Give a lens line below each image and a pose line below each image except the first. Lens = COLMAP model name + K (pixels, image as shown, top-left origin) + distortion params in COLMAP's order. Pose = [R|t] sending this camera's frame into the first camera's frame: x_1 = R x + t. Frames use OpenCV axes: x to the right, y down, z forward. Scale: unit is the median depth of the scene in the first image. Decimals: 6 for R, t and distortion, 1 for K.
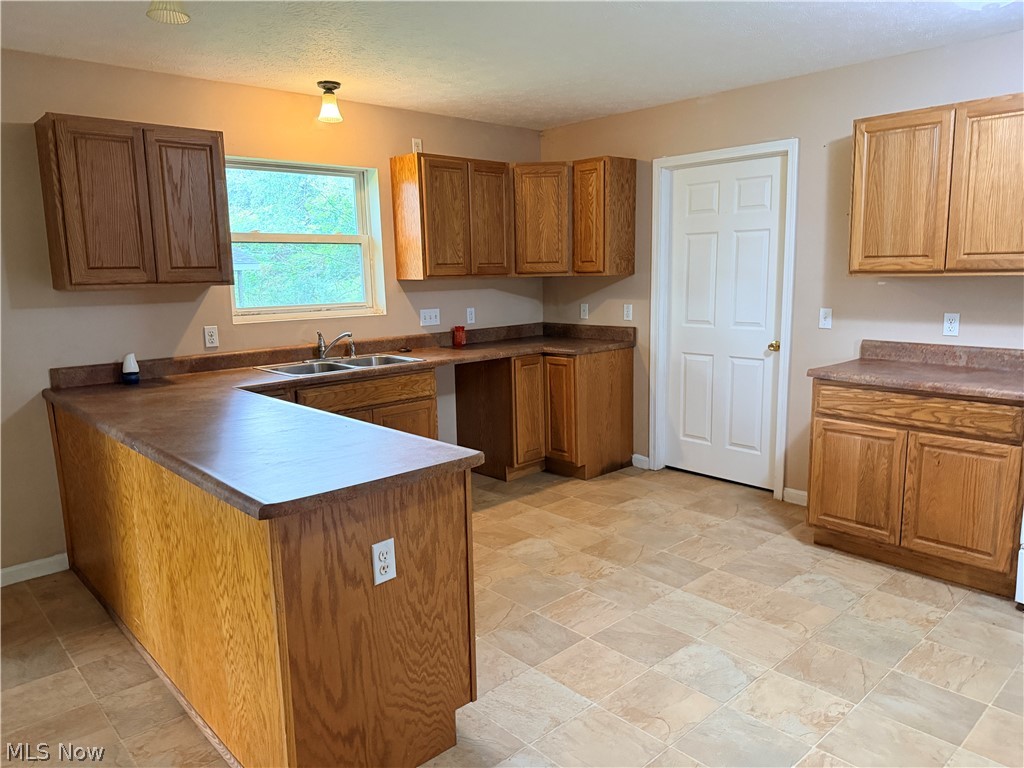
lens RADIAL K [[724.6, 0, 513.4], [0, 724.6, 384.0], [0, 0, 1]] dist [0.010110, -0.007650]
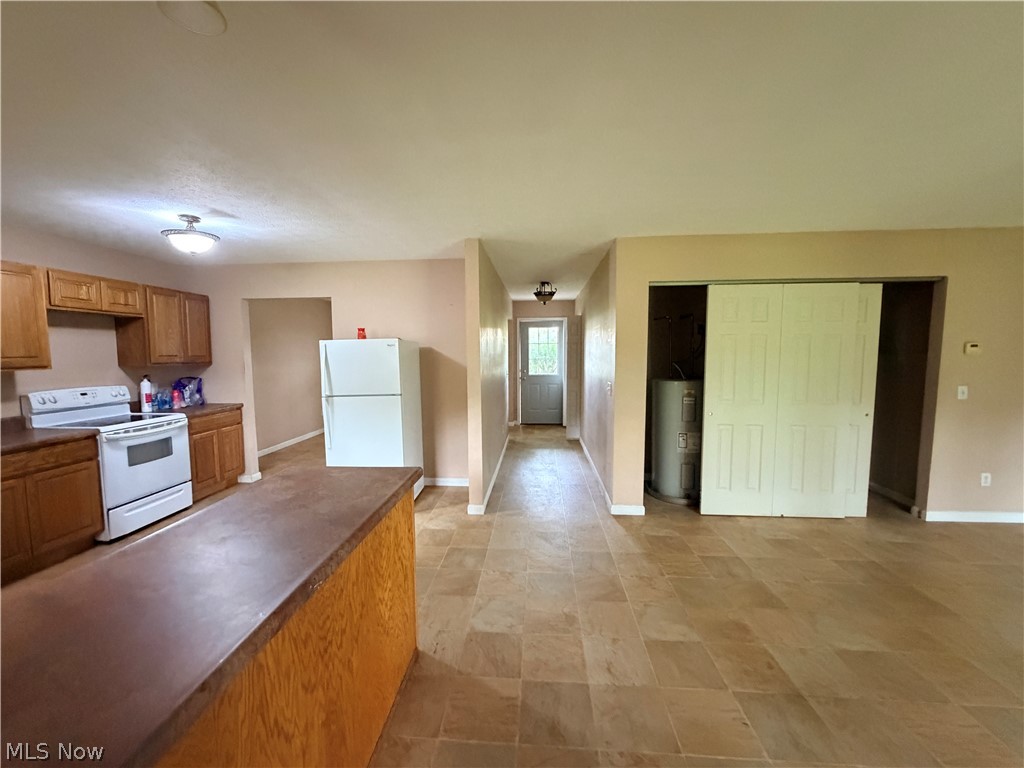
lens RADIAL K [[408.9, 0, 508.5], [0, 408.9, 384.9], [0, 0, 1]] dist [0.001671, -0.000314]
pose [[-0.689054, -0.033251, 0.723946, -0.568901], [0.137828, 0.974702, 0.175953, -0.100705], [-0.711483, 0.221022, -0.667040, 0.645101]]
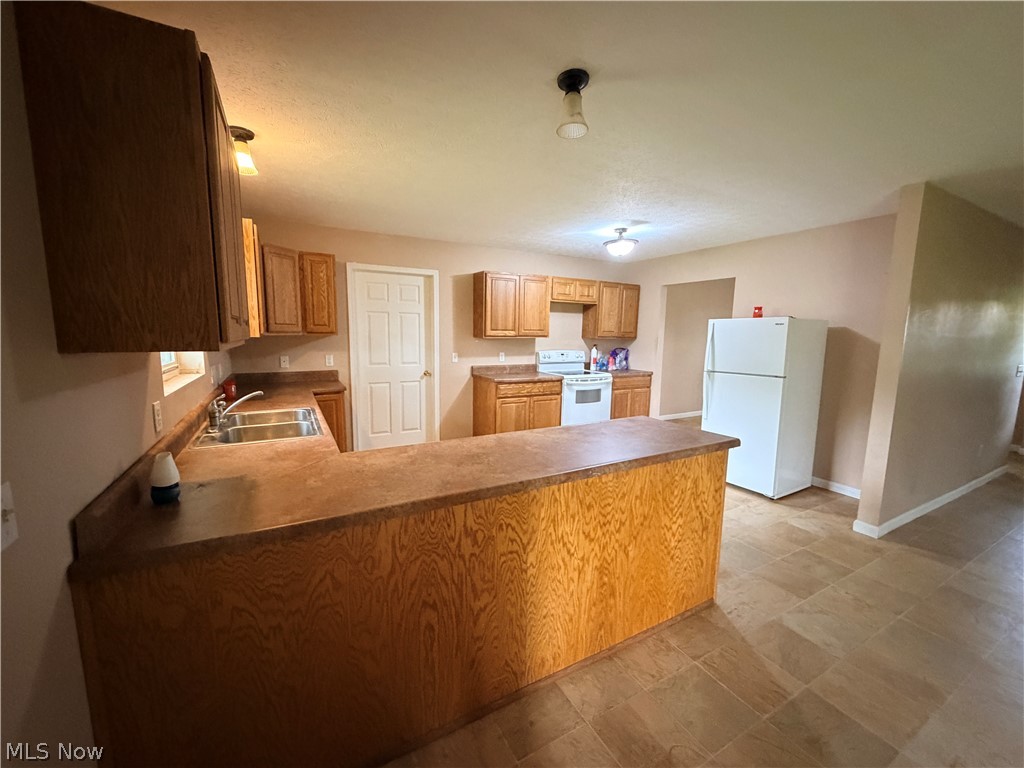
lens RADIAL K [[408.9, 0, 507.7], [0, 408.9, 384.6], [0, 0, 1]] dist [0.001671, -0.000314]
pose [[0.235708, -0.103158, 0.966333, -0.705172], [0.135482, 0.988128, 0.072438, -0.077505], [-0.962334, 0.113846, 0.246886, 0.561209]]
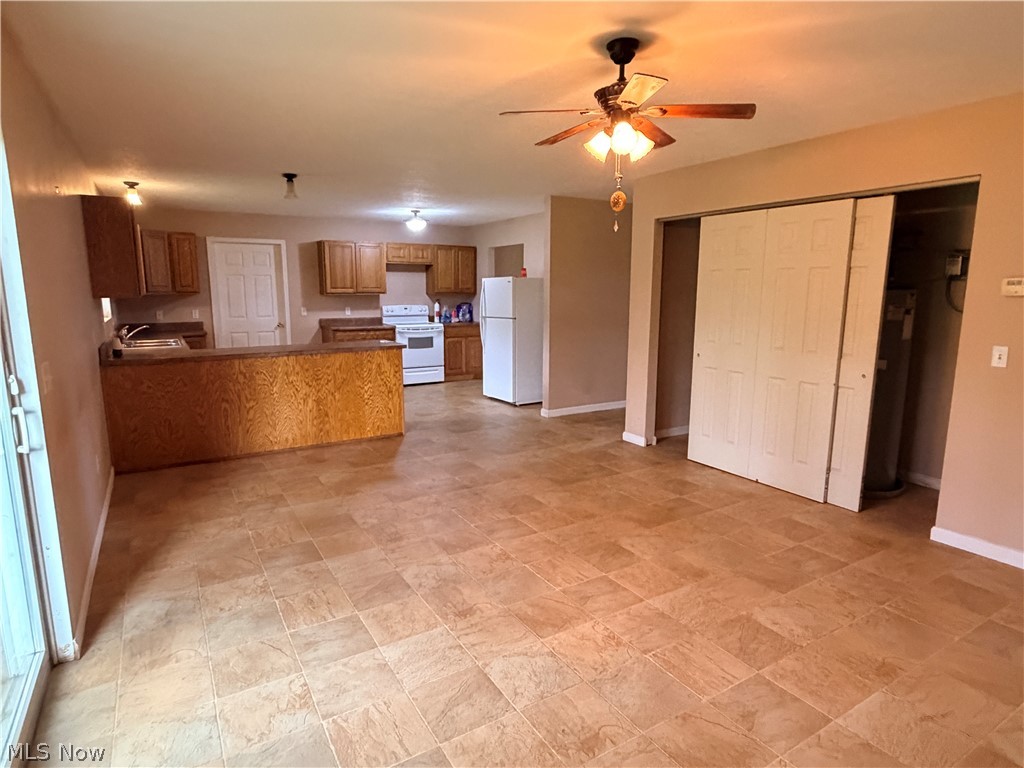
lens RADIAL K [[580.6, 0, 508.1], [0, 580.6, 383.8], [0, 0, 1]] dist [0.005434, -0.007064]
pose [[0.191864, -0.139847, 0.971407, -1.468958], [0.151985, 0.982089, 0.111366, 0.042003], [-0.969582, 0.126272, 0.209682, -0.102633]]
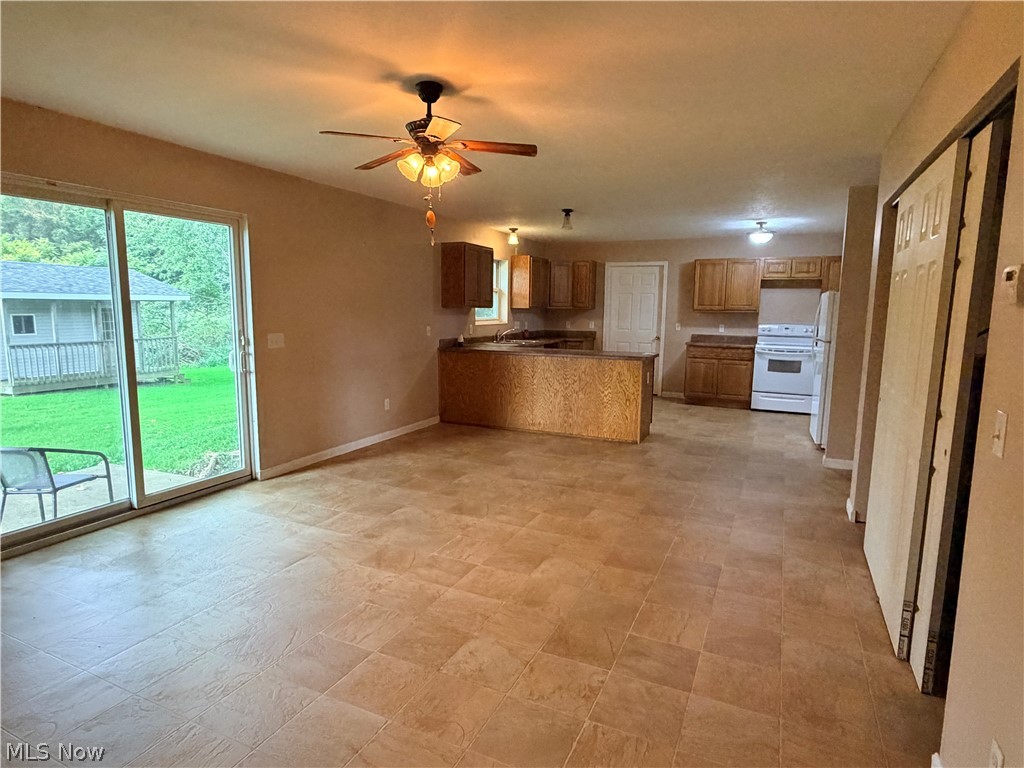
lens RADIAL K [[580.6, 0, 507.5], [0, 580.6, 385.5], [0, 0, 1]] dist [0.005434, -0.007064]
pose [[0.924144, -0.020337, 0.381501, -1.017081], [0.030246, 0.999343, -0.019994, 0.157168], [-0.380844, 0.030016, 0.924152, -0.787573]]
